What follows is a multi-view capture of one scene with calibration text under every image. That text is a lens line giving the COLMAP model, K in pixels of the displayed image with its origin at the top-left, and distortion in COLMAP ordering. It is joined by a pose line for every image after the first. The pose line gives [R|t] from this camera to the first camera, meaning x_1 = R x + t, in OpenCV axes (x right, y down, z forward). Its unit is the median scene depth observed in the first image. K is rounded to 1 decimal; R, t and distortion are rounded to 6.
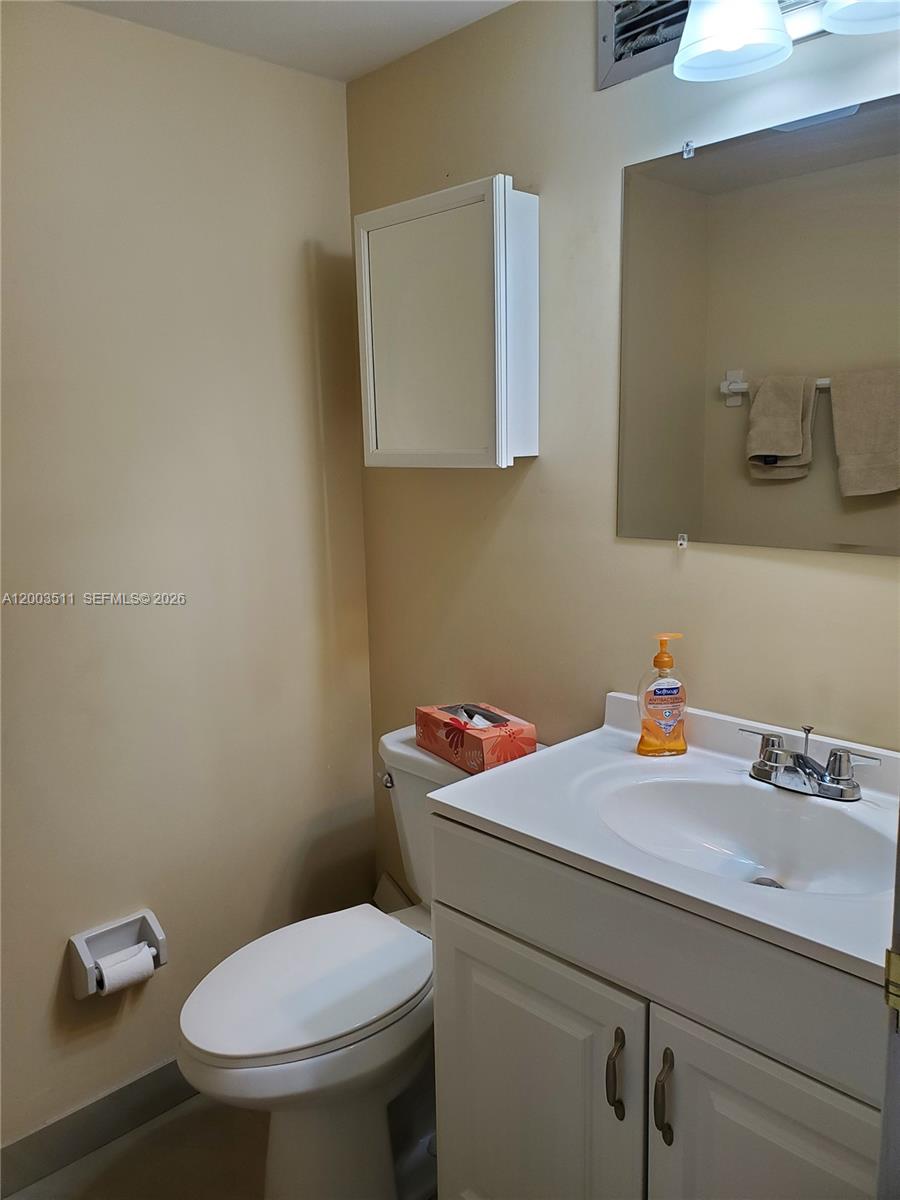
lens RADIAL K [[937.9, 0, 450.0], [0, 937.9, 600.0], [0, 0, 1]] dist [0.059080, -0.132821]
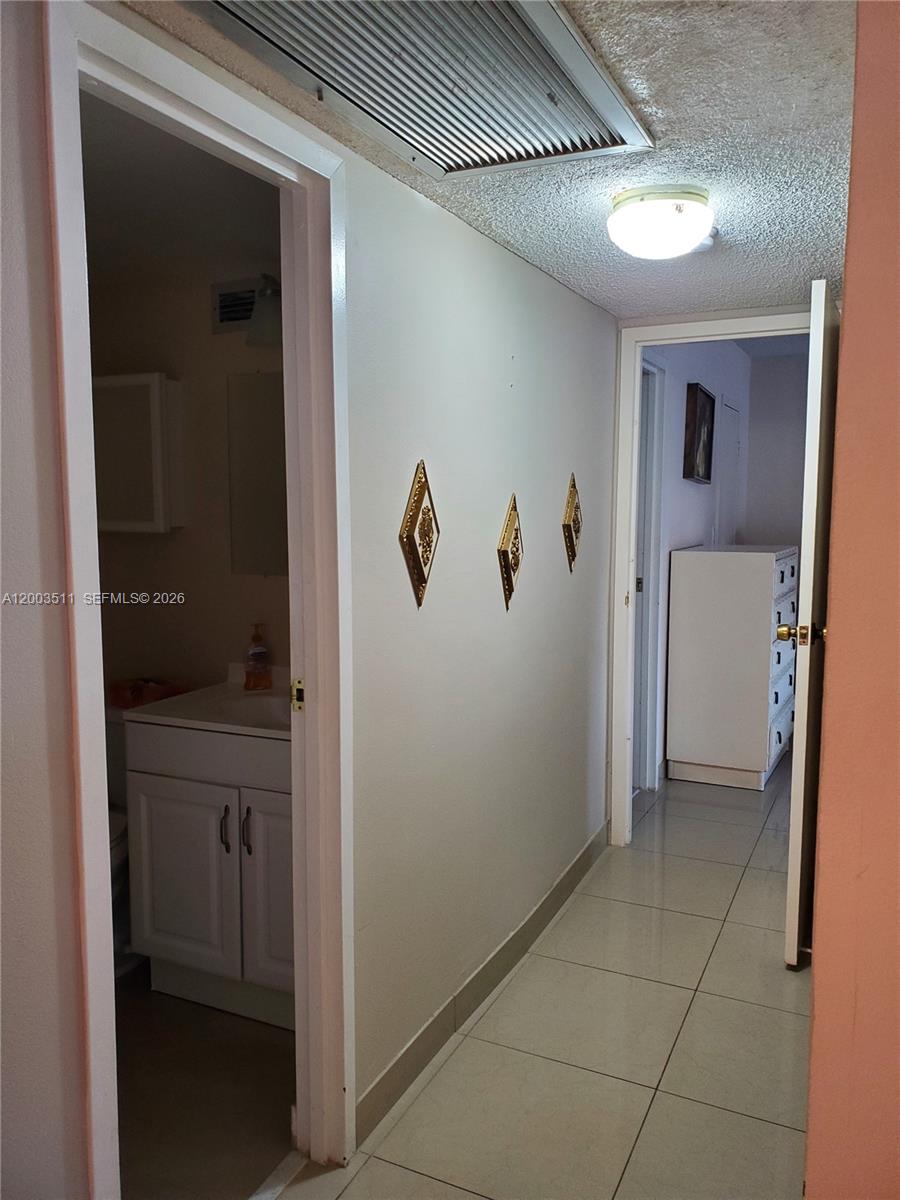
lens RADIAL K [[937.9, 0, 450.0], [0, 937.9, 600.0], [0, 0, 1]] dist [0.059080, -0.132821]
pose [[0.942782, -0.015448, 0.333051, -0.030489], [0.037468, 0.997507, -0.059794, 0.121179], [-0.331297, 0.068852, 0.941011, -0.913329]]
